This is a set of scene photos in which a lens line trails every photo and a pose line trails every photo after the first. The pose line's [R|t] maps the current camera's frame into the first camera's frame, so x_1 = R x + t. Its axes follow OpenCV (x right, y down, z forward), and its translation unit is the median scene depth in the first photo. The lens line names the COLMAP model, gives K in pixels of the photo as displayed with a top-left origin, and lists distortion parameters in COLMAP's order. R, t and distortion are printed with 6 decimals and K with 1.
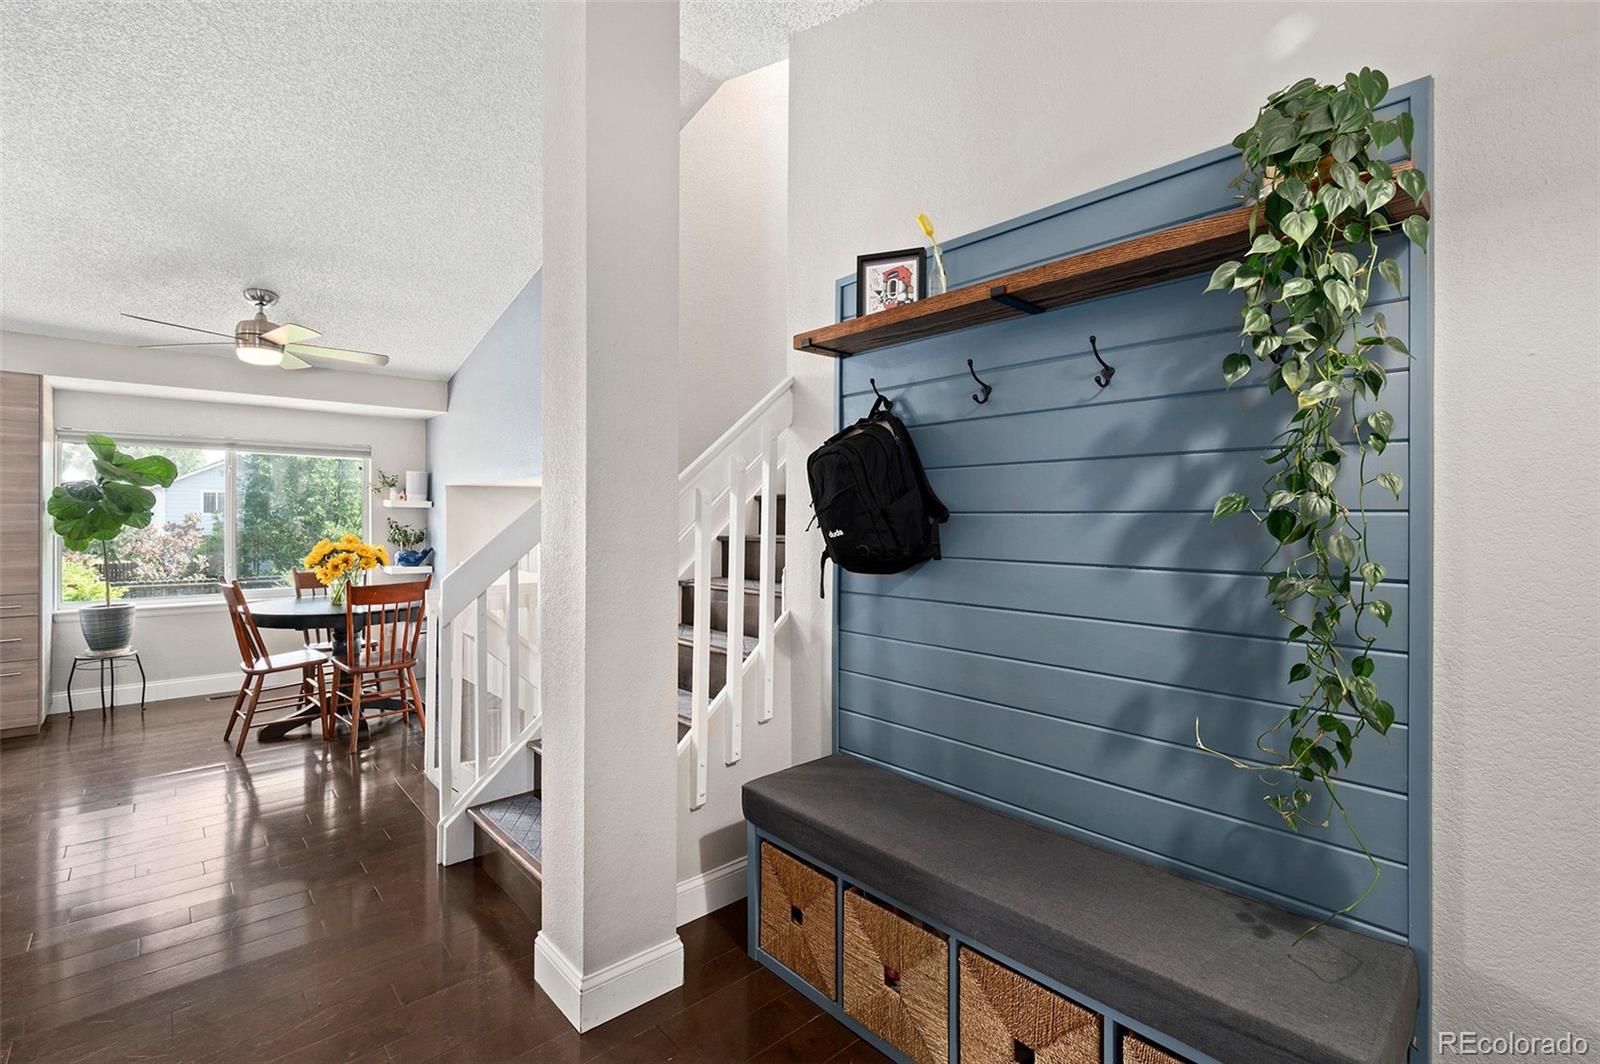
lens RADIAL K [[730.8, 0, 800.9], [0, 730.8, 525.1], [0, 0, 1]] dist [0.000500, 0.000284]
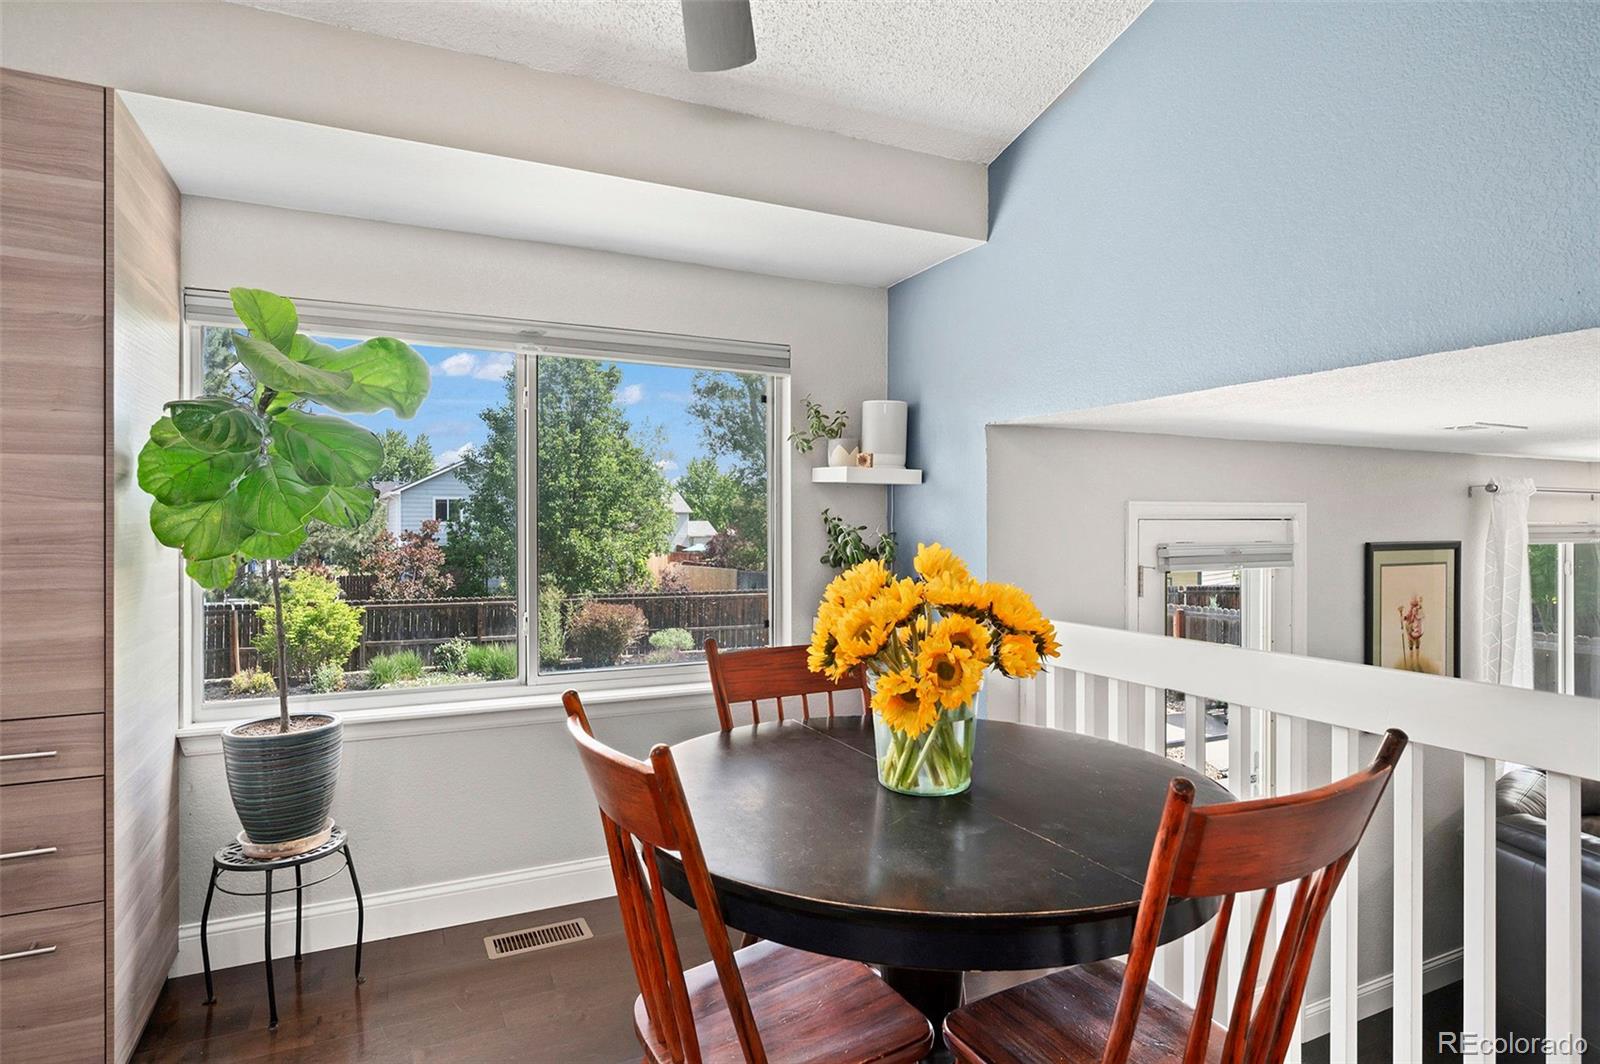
lens RADIAL K [[847.4, 0, 800.0], [0, 847.4, 532.0], [0, 0, 1]] dist [-0.002566, -0.000850]
pose [[0.962303, -0.002330, -0.271970, -0.525865], [0.001080, 0.999988, -0.004748, 0.008117], [0.271978, 0.004276, 0.962294, 0.602885]]
